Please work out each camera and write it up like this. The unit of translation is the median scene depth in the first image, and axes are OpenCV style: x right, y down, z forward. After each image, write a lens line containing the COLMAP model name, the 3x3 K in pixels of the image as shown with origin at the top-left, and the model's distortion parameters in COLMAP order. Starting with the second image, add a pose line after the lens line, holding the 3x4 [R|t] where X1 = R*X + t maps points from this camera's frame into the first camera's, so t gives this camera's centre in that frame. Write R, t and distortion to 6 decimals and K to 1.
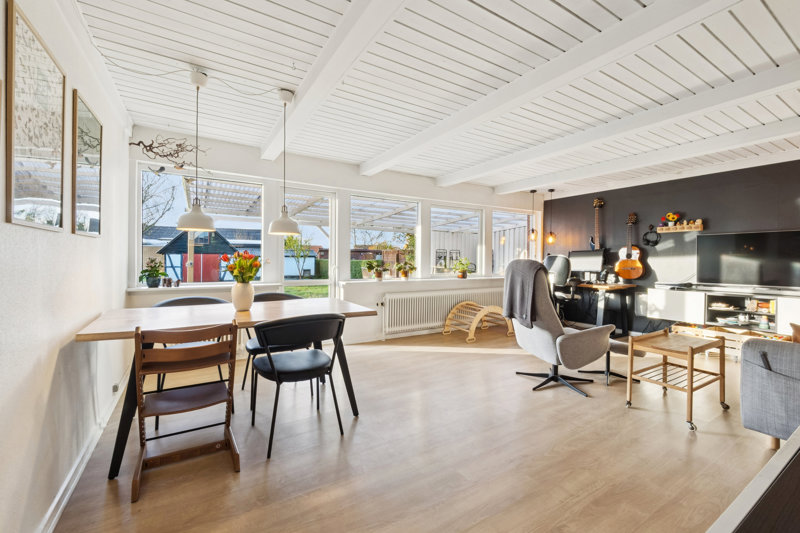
lens RADIAL K [[336.8, 0, 400.5], [0, 336.8, 263.6], [0, 0, 1]] dist [-0.010281, -0.000164]
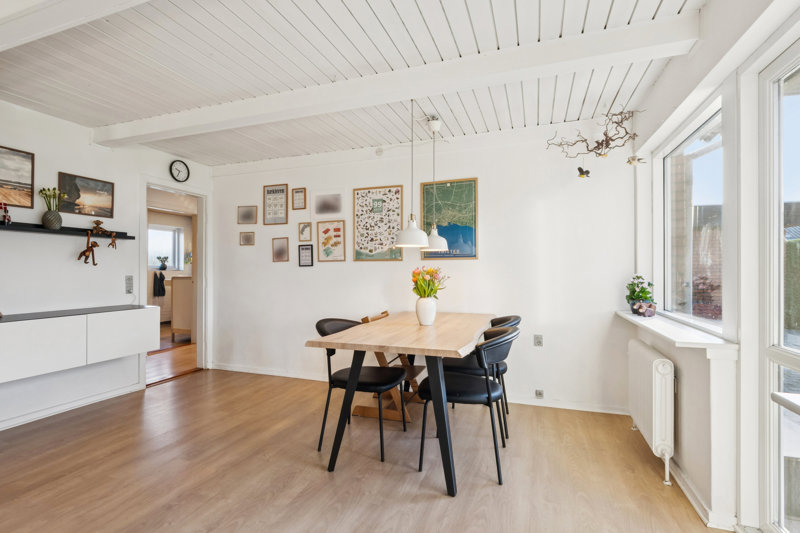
lens RADIAL K [[374.4, 0, 393.8], [0, 374.4, 268.6], [0, 0, 1]] dist [0.004168, 0.001515]
pose [[-0.787902, -0.007034, -0.615761, 0.224187], [-0.013666, 0.999888, 0.006063, -0.027131], [0.615649, 0.013192, -0.787910, 1.307934]]
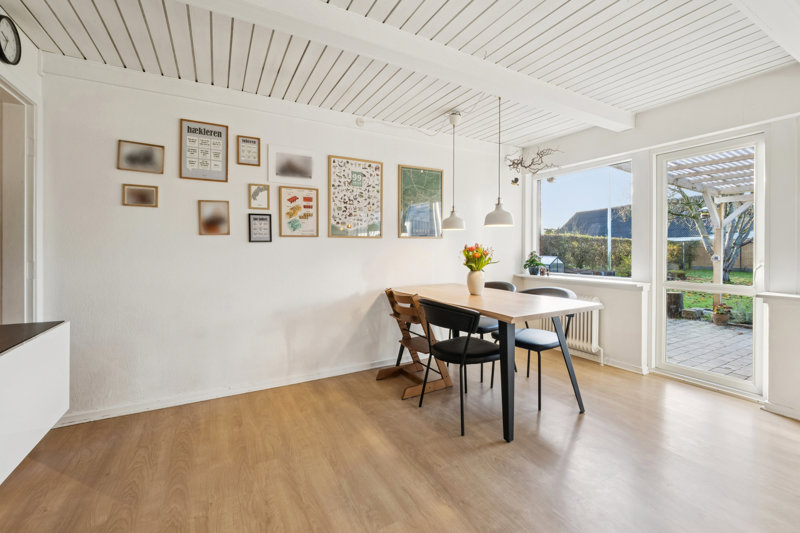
lens RADIAL K [[336.8, 0, 398.0], [0, 336.8, 252.9], [0, 0, 1]] dist [-0.010281, -0.000164]
pose [[-0.048158, 0.001010, -0.998839, 0.511444], [-0.015242, 0.999882, 0.001745, -0.003445], [0.998723, 0.015309, -0.048137, 0.558230]]
